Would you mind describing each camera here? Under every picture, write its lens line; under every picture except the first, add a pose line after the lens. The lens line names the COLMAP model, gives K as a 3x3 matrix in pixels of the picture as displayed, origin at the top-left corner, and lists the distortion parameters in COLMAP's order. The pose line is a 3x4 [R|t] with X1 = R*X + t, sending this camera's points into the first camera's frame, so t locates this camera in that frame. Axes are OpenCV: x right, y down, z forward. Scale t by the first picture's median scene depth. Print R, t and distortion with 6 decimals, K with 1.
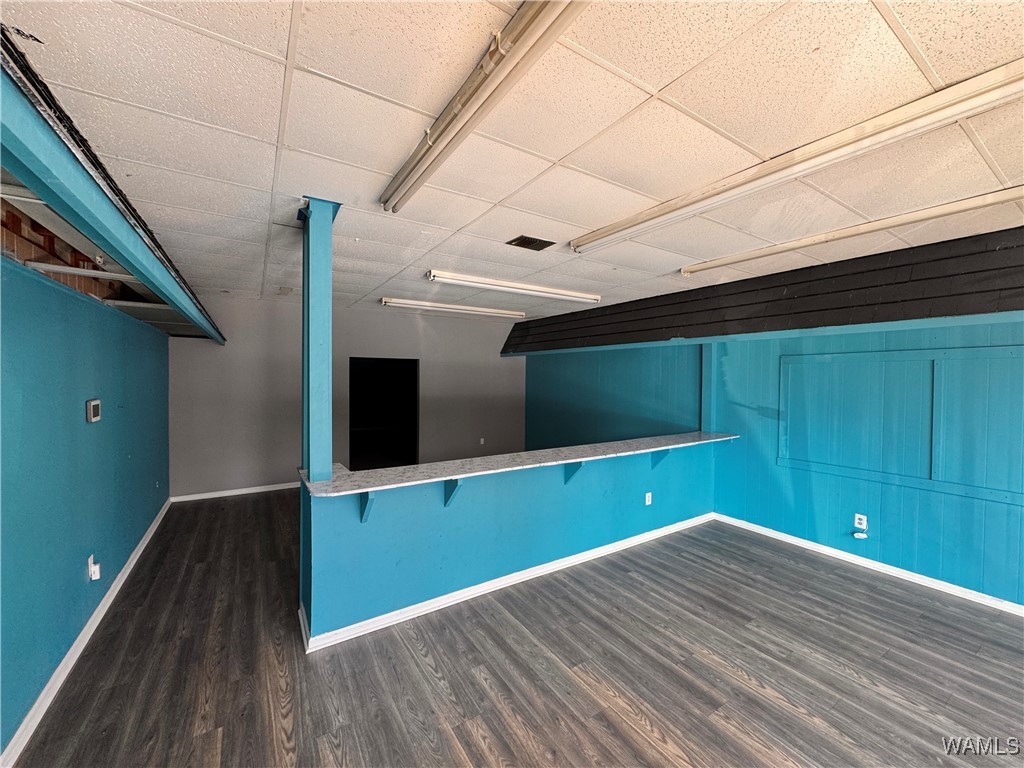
lens RADIAL K [[406.2, 0, 515.0], [0, 406.2, 383.4], [0, 0, 1]] dist [0.000141, 0.000021]
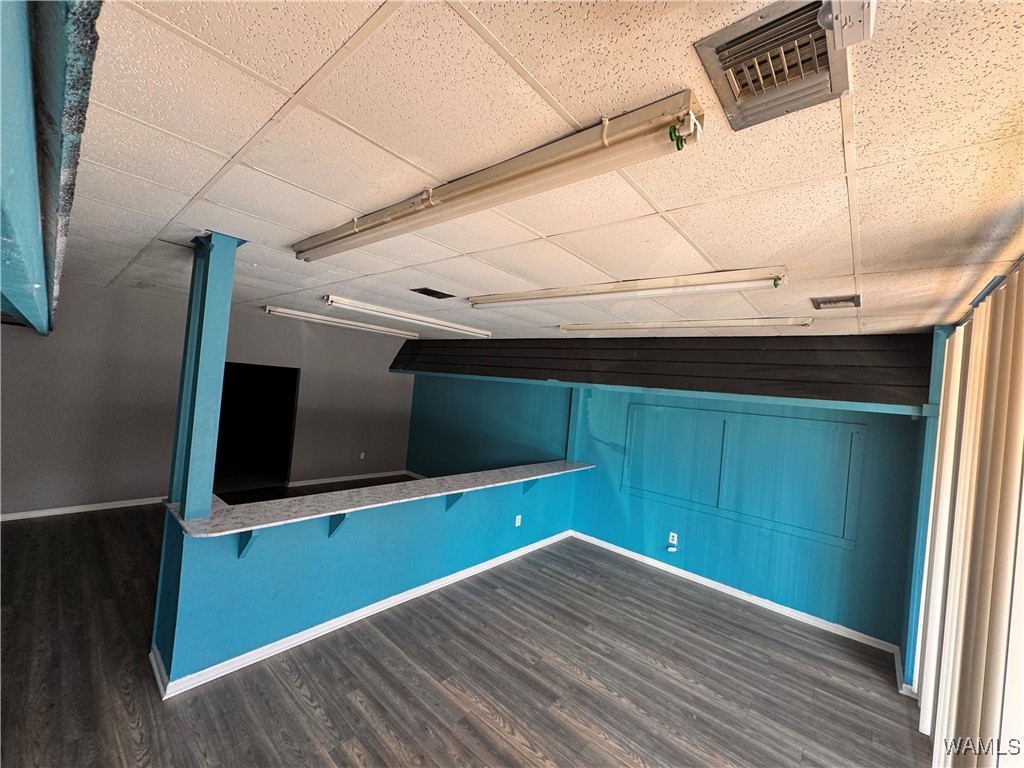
lens RADIAL K [[406.2, 0, 515.0], [0, 406.2, 383.4], [0, 0, 1]] dist [0.000141, 0.000021]
pose [[0.957287, 0.081943, 0.277283, -0.040640], [-0.078830, 0.996637, -0.022376, -0.110678], [-0.278184, -0.000437, 0.960528, -0.135501]]
